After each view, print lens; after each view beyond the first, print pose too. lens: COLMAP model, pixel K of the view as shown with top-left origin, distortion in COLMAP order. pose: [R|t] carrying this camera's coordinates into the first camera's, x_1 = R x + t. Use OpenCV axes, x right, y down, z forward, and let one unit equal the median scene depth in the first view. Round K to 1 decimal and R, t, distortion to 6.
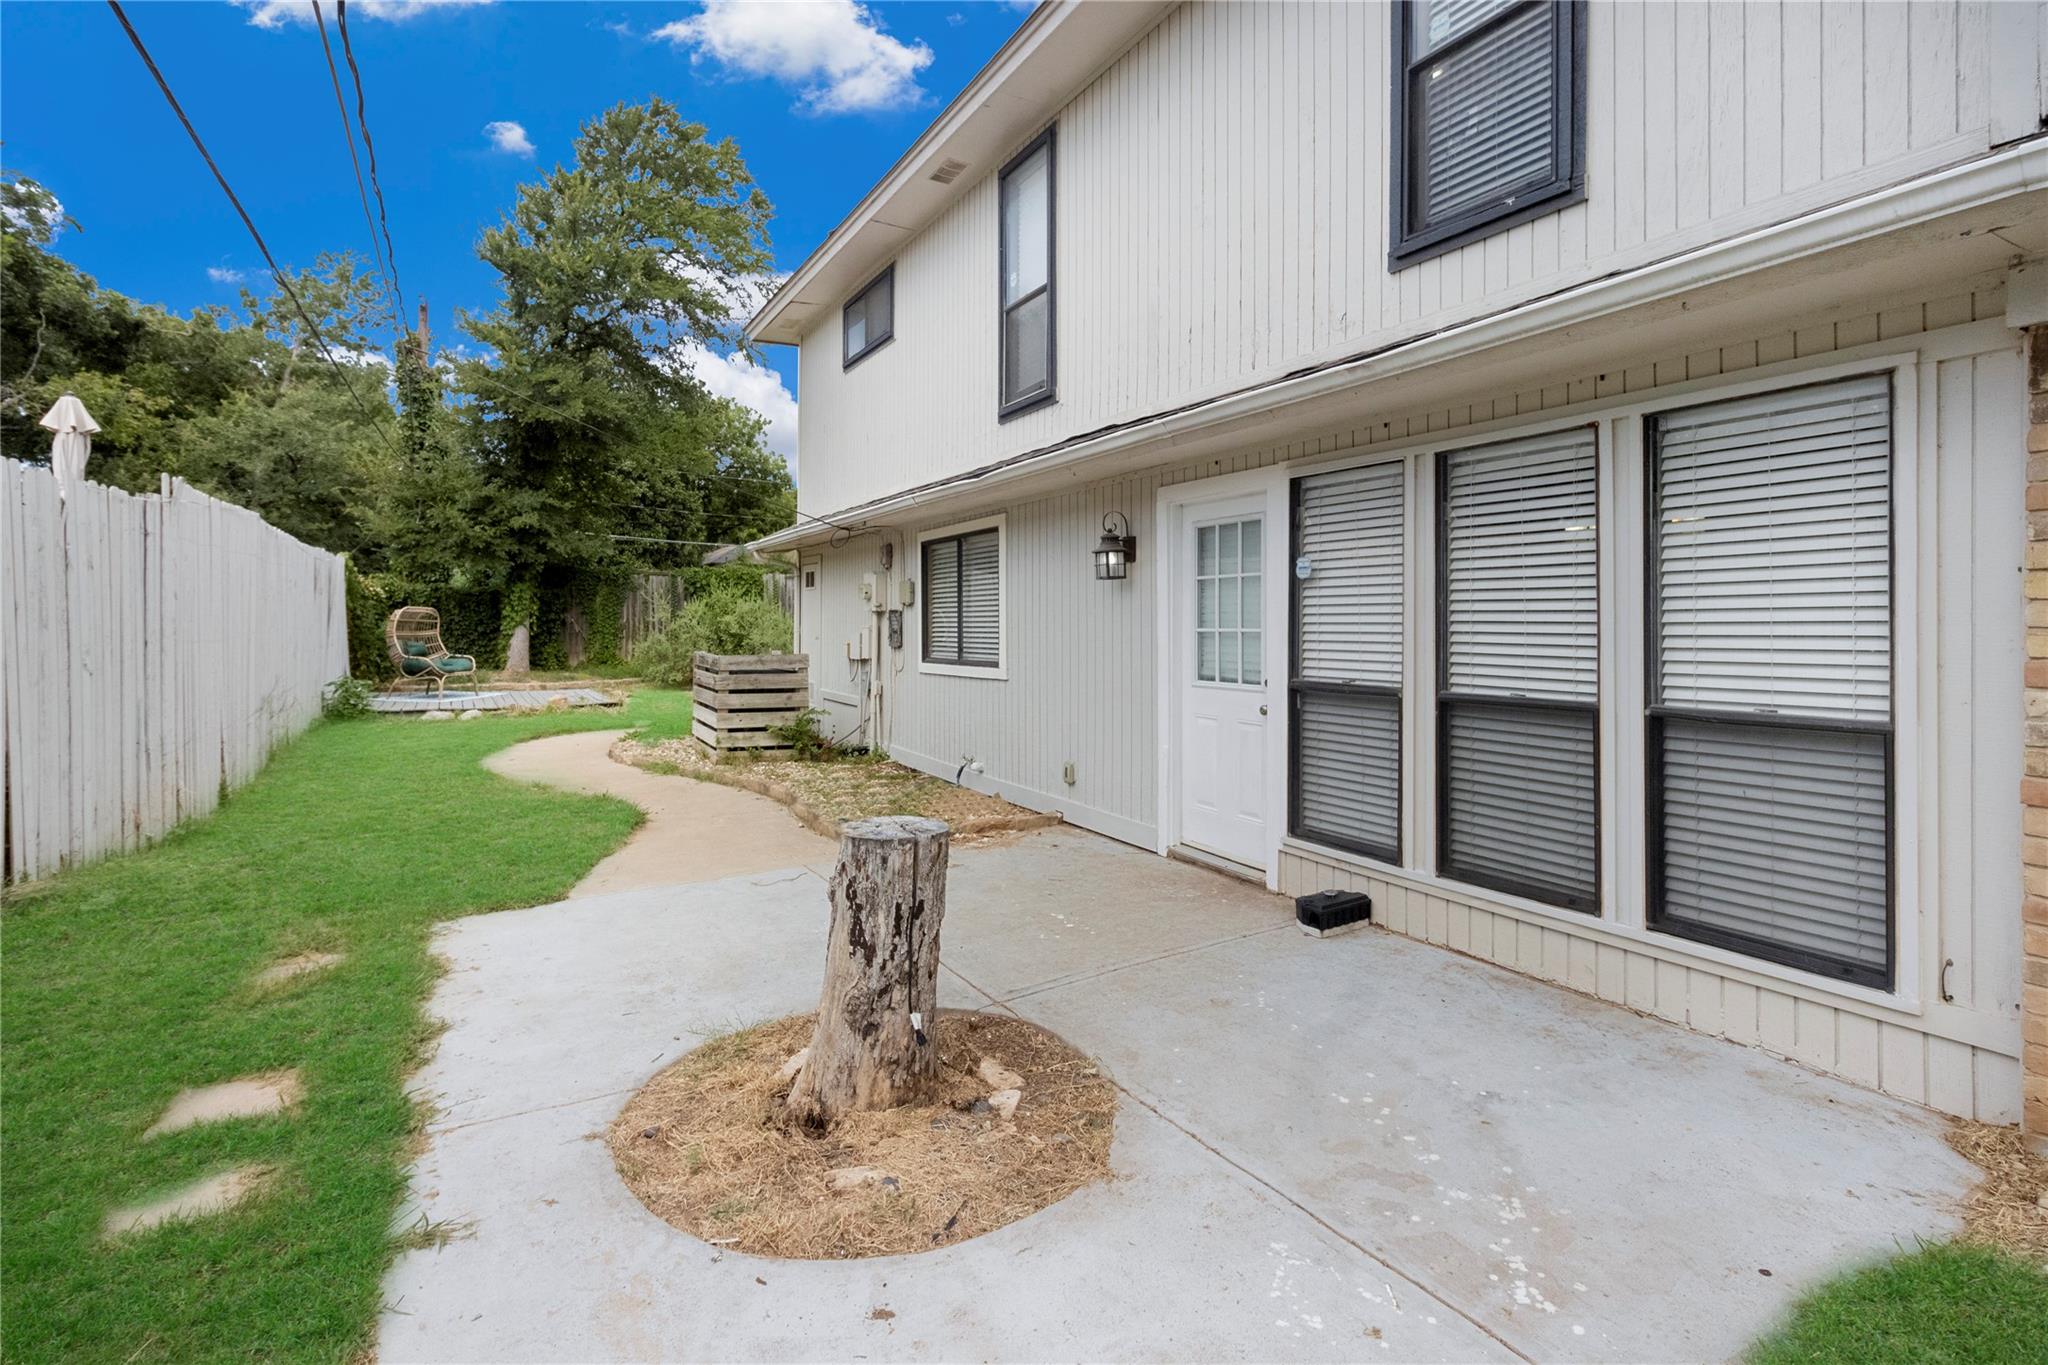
lens RADIAL K [[974.1, 0, 1017.8], [0, 974.1, 651.1], [0, 0, 1]] dist [0.003088, 0.000099]
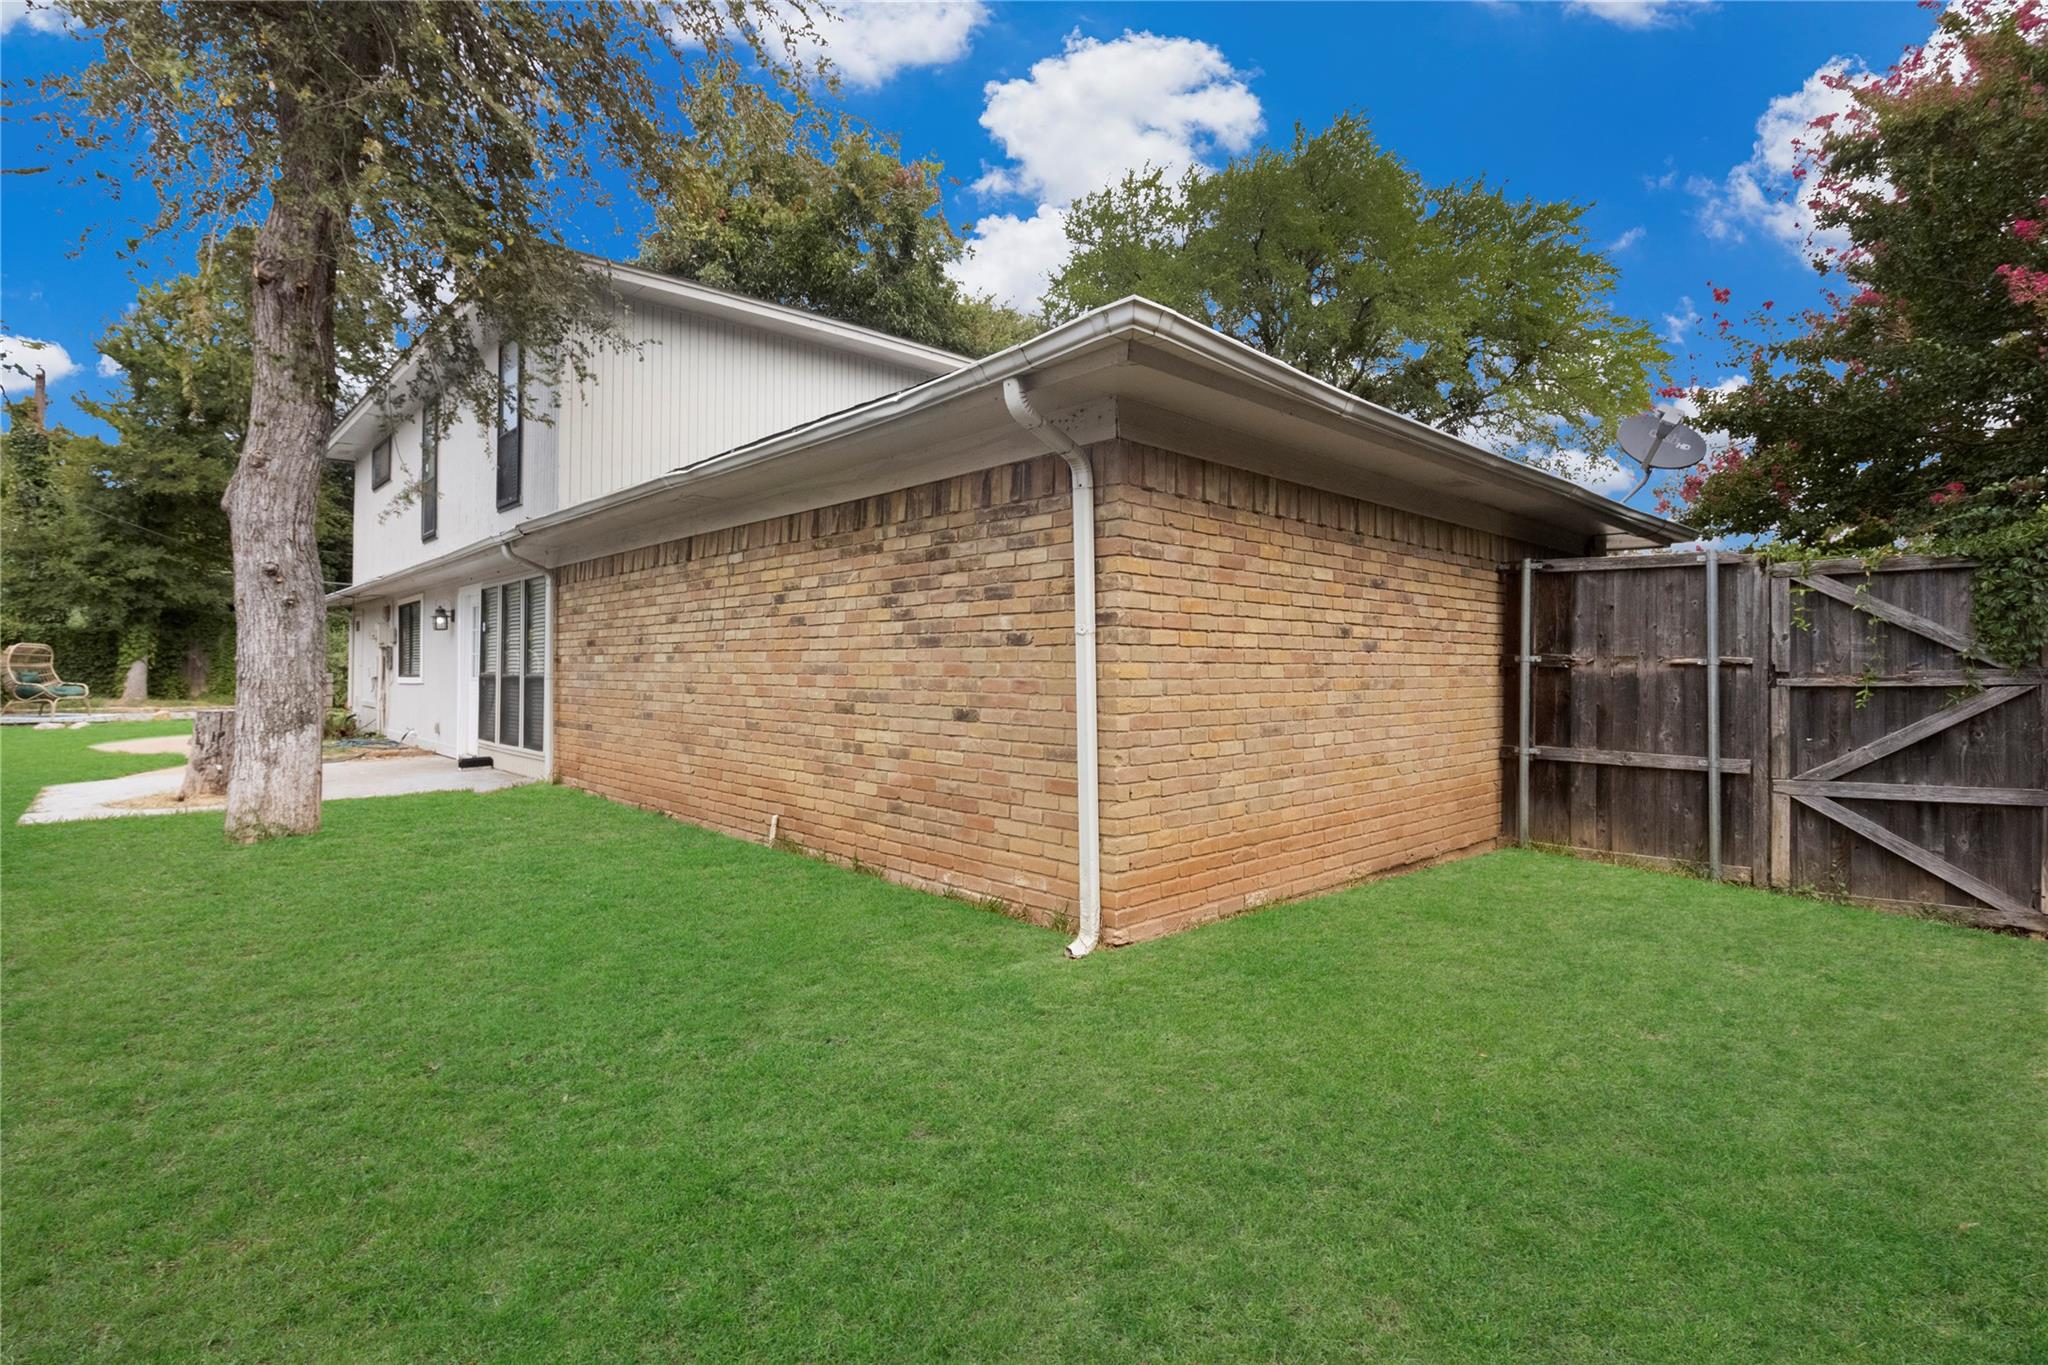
lens RADIAL K [[953.1, 0, 1024.0], [0, 953.1, 682.5], [0, 0, 1]] dist [0.000290, -0.000305]
pose [[0.967778, -0.002174, 0.251794, 0.248206], [0.005653, 0.999898, -0.013093, 0.022492], [-0.251740, 0.014094, 0.967692, -0.403831]]
